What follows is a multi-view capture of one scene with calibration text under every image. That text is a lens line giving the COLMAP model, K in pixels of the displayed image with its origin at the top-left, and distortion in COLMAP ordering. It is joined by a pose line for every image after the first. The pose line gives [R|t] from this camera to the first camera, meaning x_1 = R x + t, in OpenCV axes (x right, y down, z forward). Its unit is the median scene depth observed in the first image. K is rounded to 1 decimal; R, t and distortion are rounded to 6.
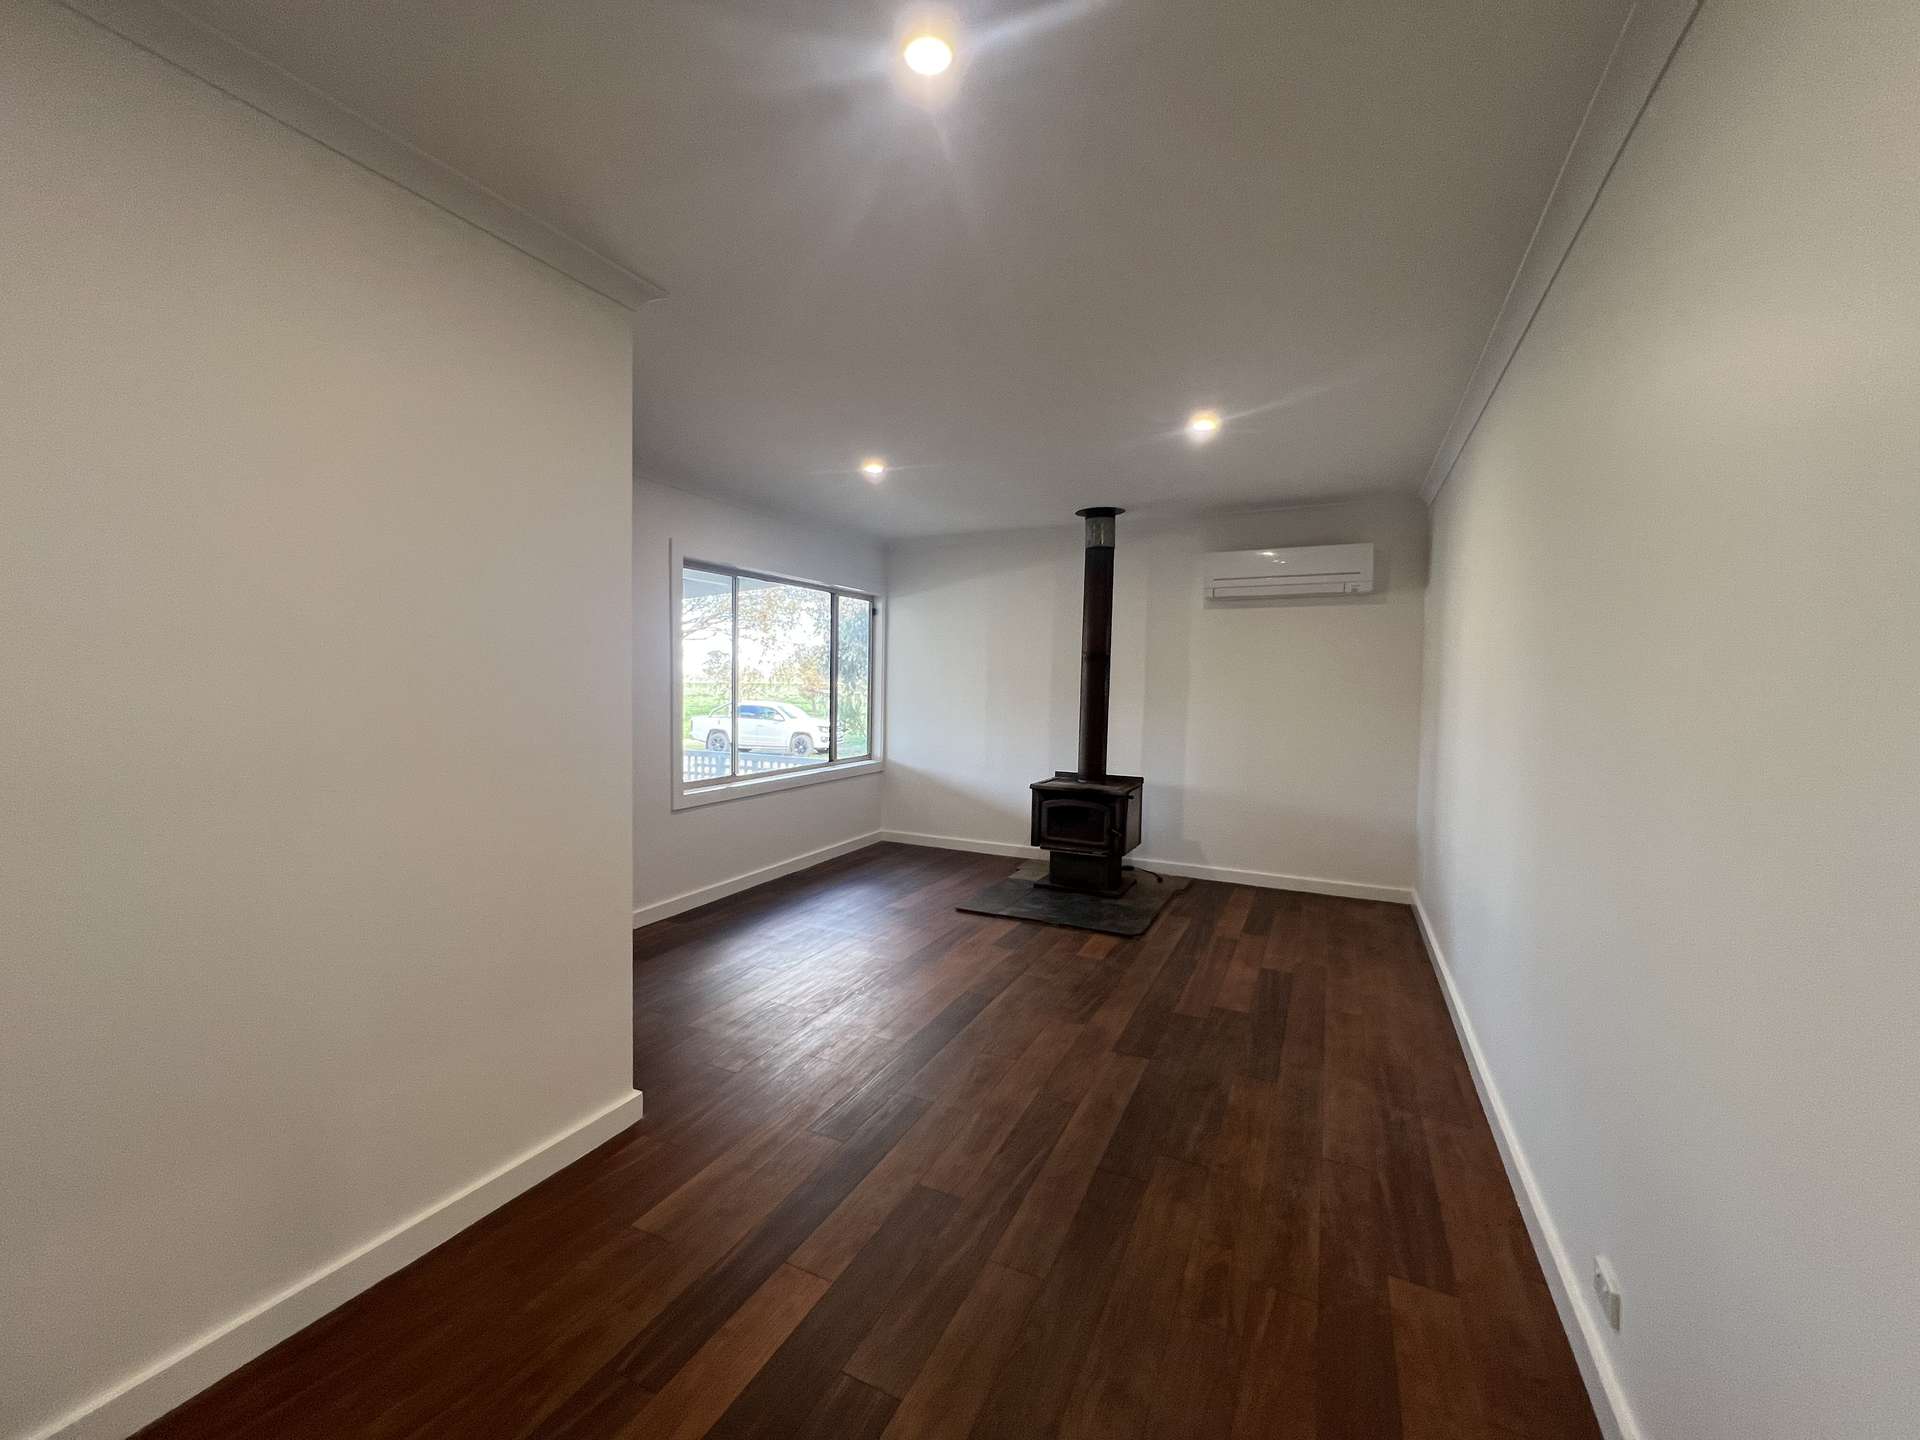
lens RADIAL K [[763.6, 0, 964.9], [0, 763.6, 722.6], [0, 0, 1]] dist [0.003225, 0.000145]
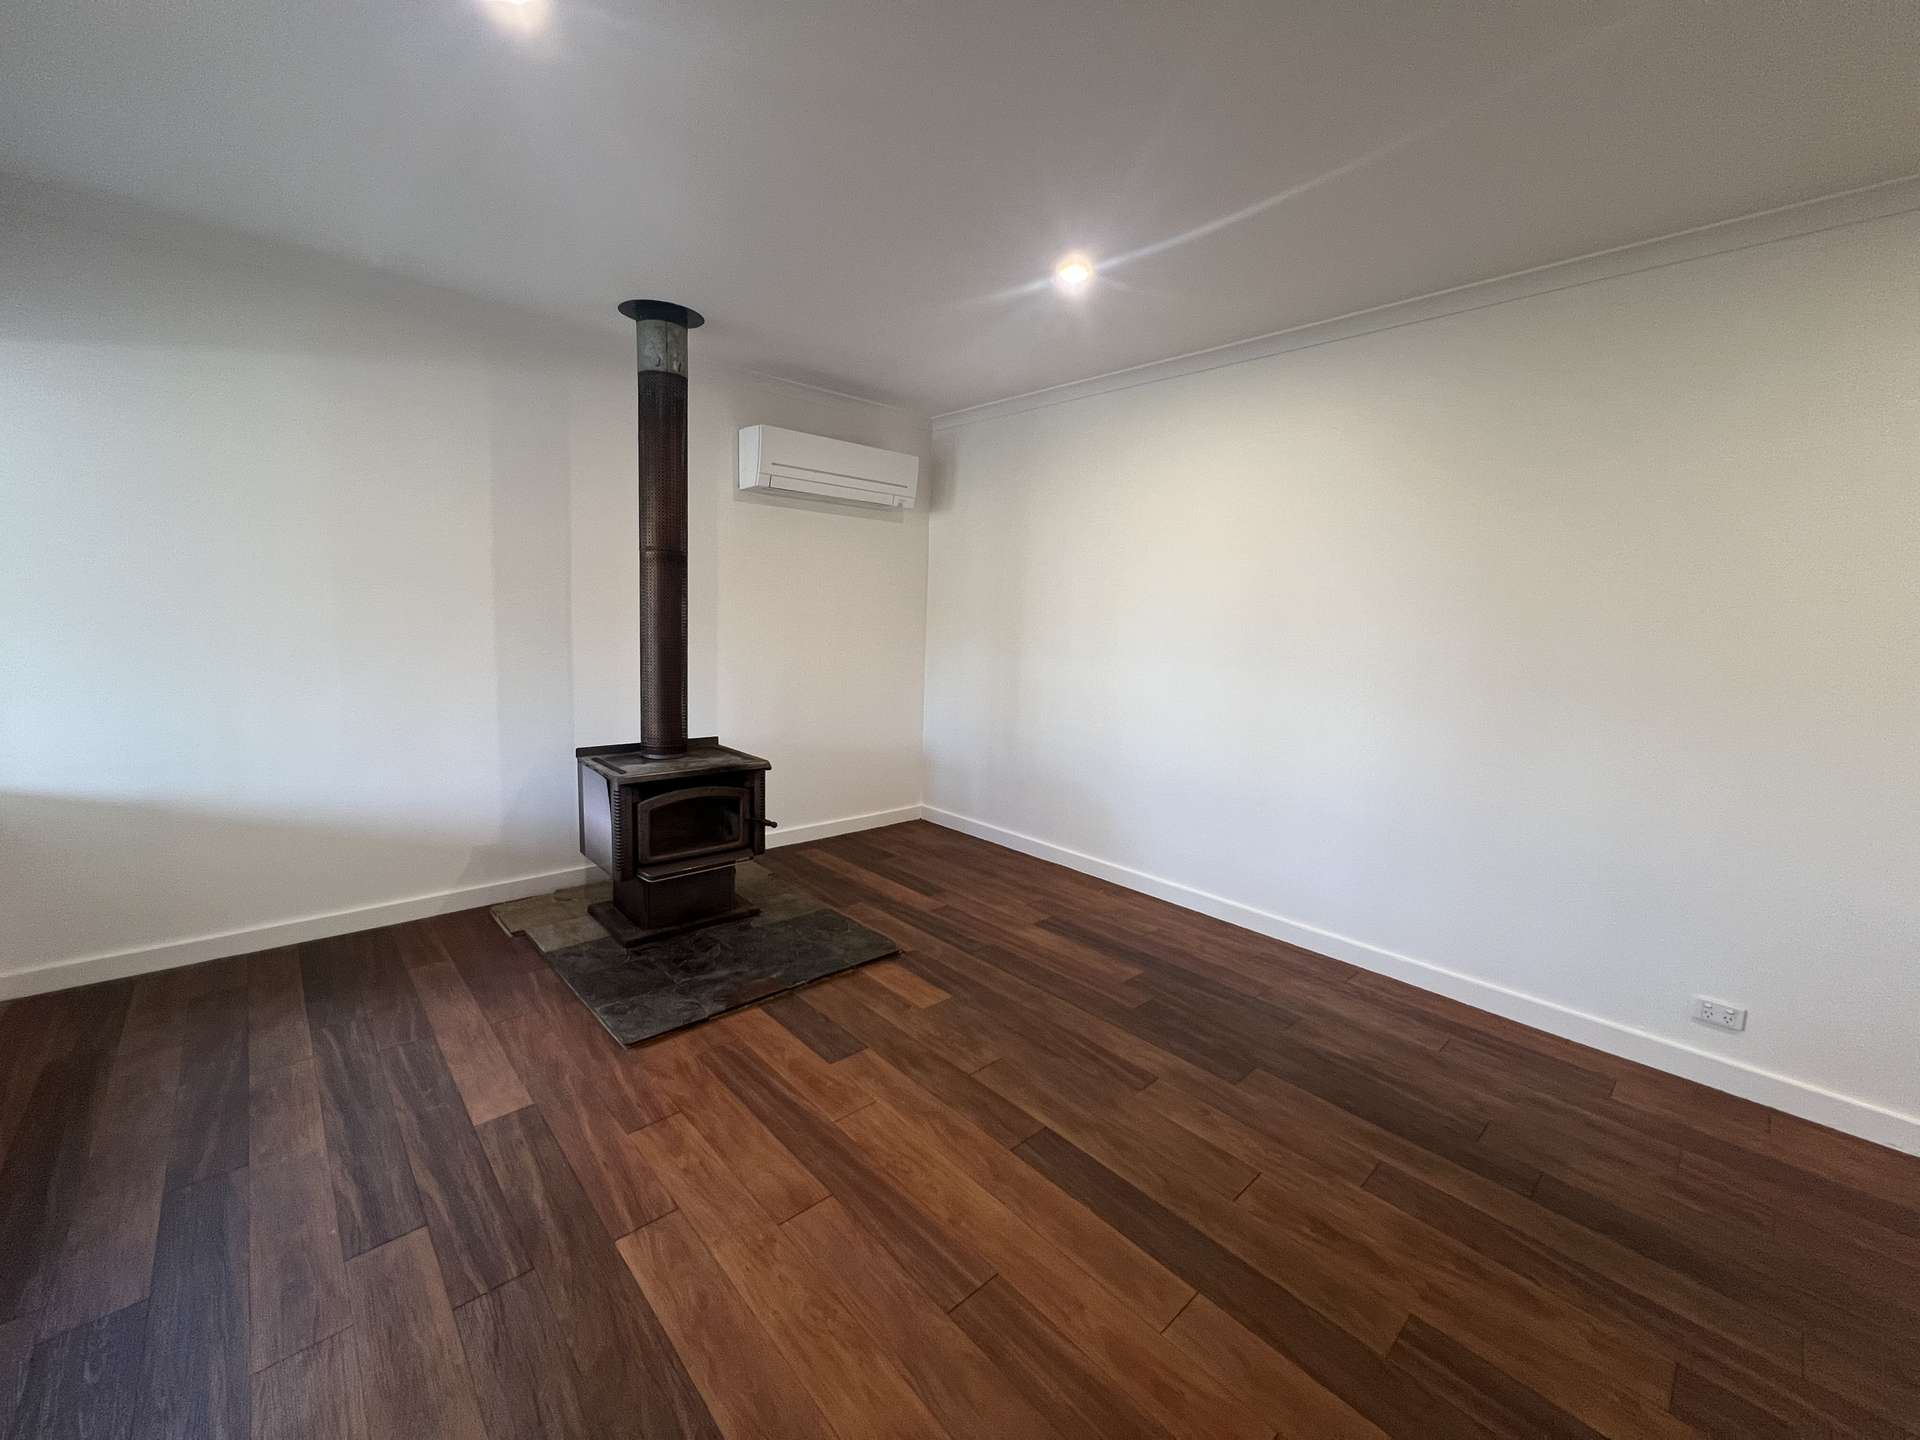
lens RADIAL K [[763.6, 0, 959.7], [0, 763.6, 716.3], [0, 0, 1]] dist [0.003225, 0.000145]
pose [[0.369430, -0.122420, 0.921159, -0.402507], [0.015947, 0.991974, 0.125436, -0.037496], [-0.929122, -0.031650, 0.368417, 0.660377]]
